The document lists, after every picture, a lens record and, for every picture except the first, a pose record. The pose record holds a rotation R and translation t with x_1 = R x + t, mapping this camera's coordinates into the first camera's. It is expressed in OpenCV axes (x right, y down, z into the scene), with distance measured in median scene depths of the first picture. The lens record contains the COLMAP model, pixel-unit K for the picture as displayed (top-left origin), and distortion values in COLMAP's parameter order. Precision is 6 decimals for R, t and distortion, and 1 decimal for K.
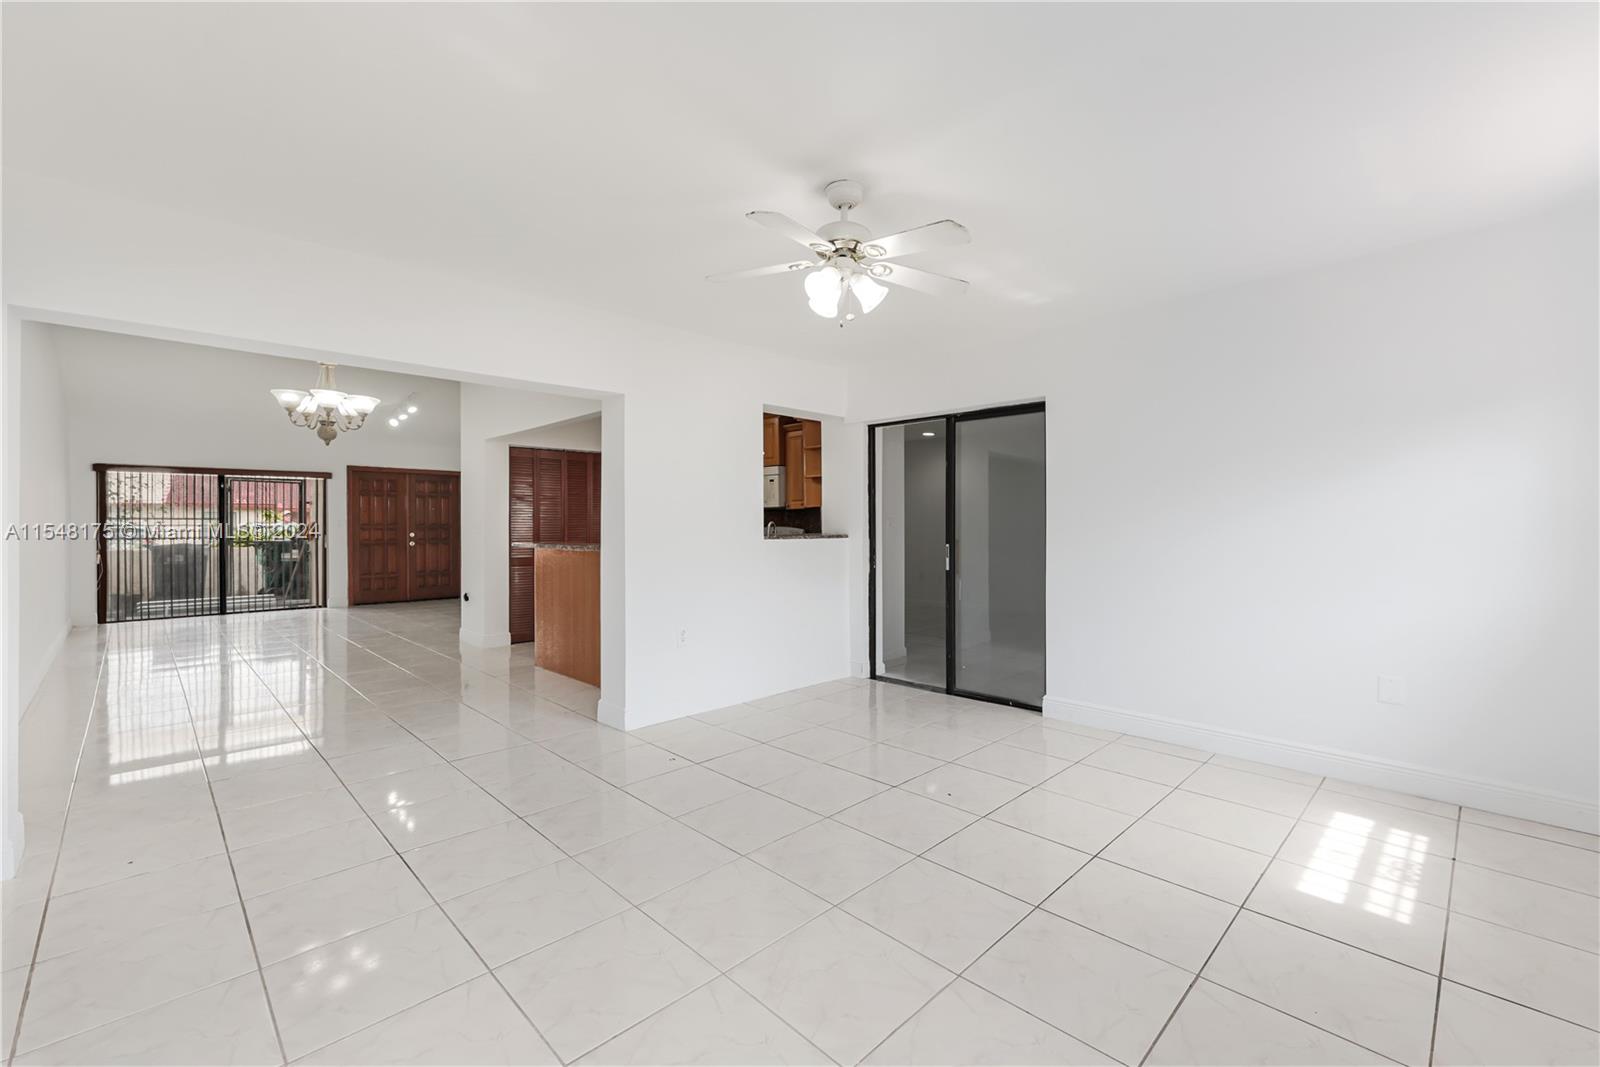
lens RADIAL K [[681.4, 0, 785.4], [0, 681.4, 529.2], [0, 0, 1]] dist [0.001746, -0.005823]
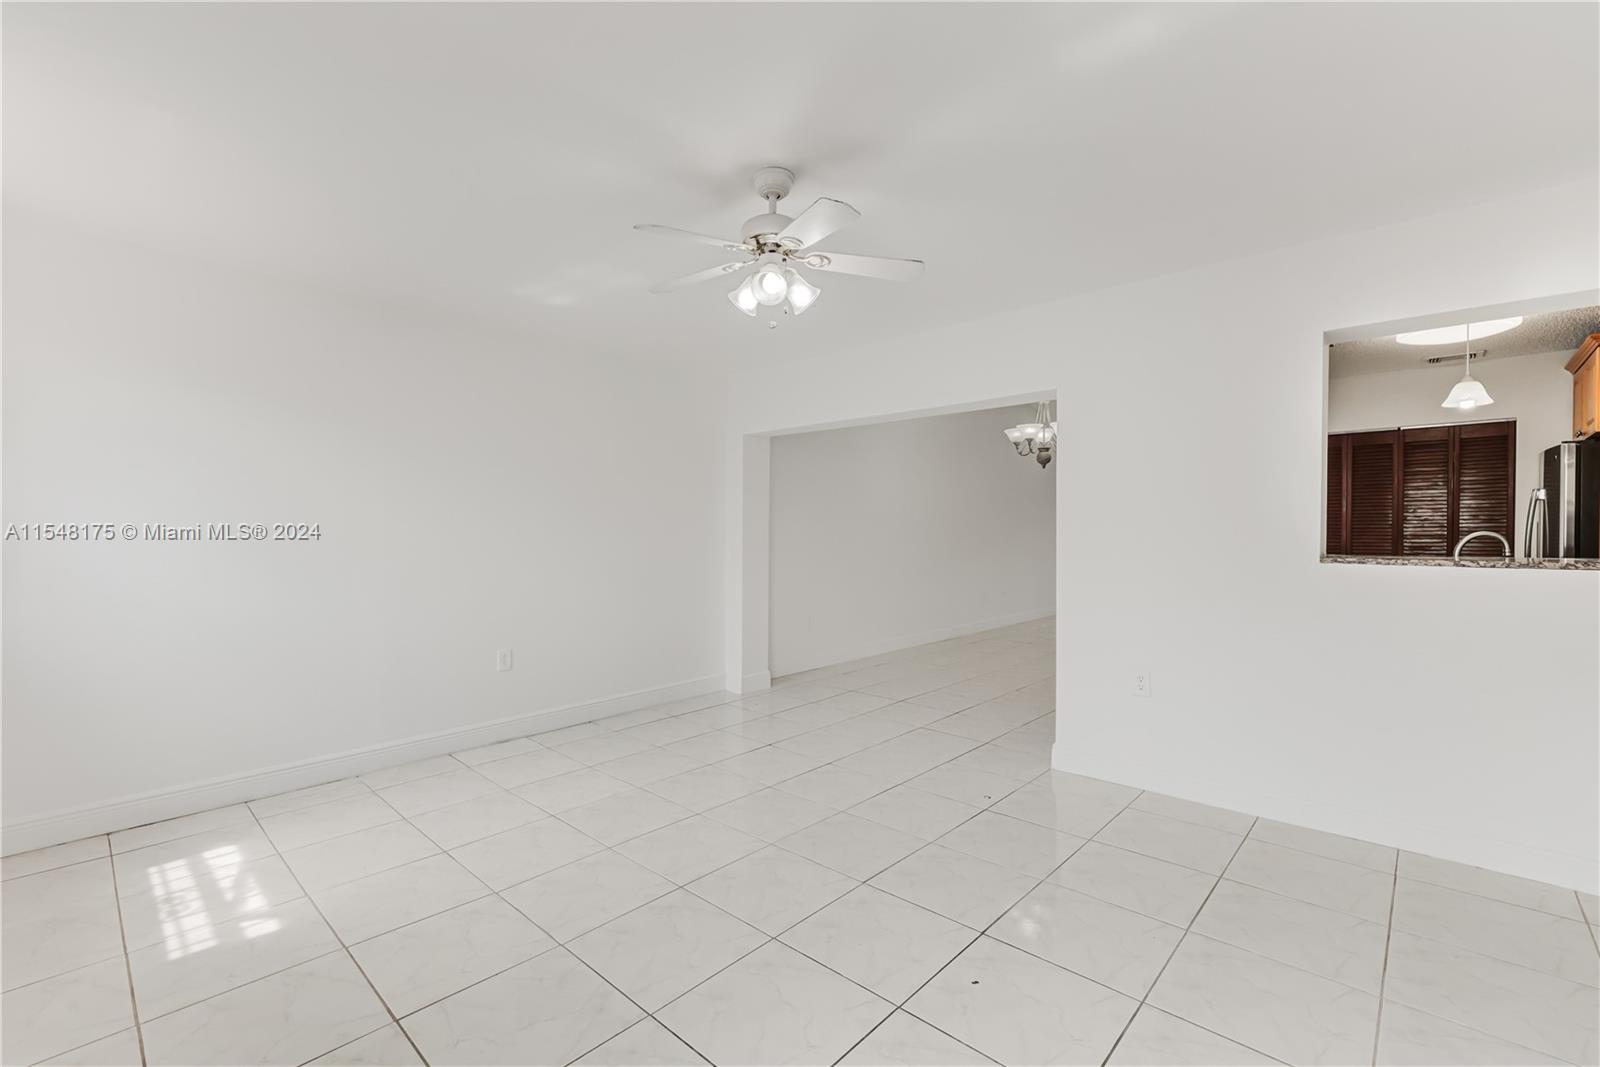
lens RADIAL K [[681.4, 0, 785.4], [0, 681.4, 529.2], [0, 0, 1]] dist [0.001746, -0.005823]
pose [[0.052712, -0.001329, -0.998609, 0.264253], [-0.007688, 0.999969, -0.001736, -0.004860], [0.998580, 0.007769, 0.052700, 0.249529]]
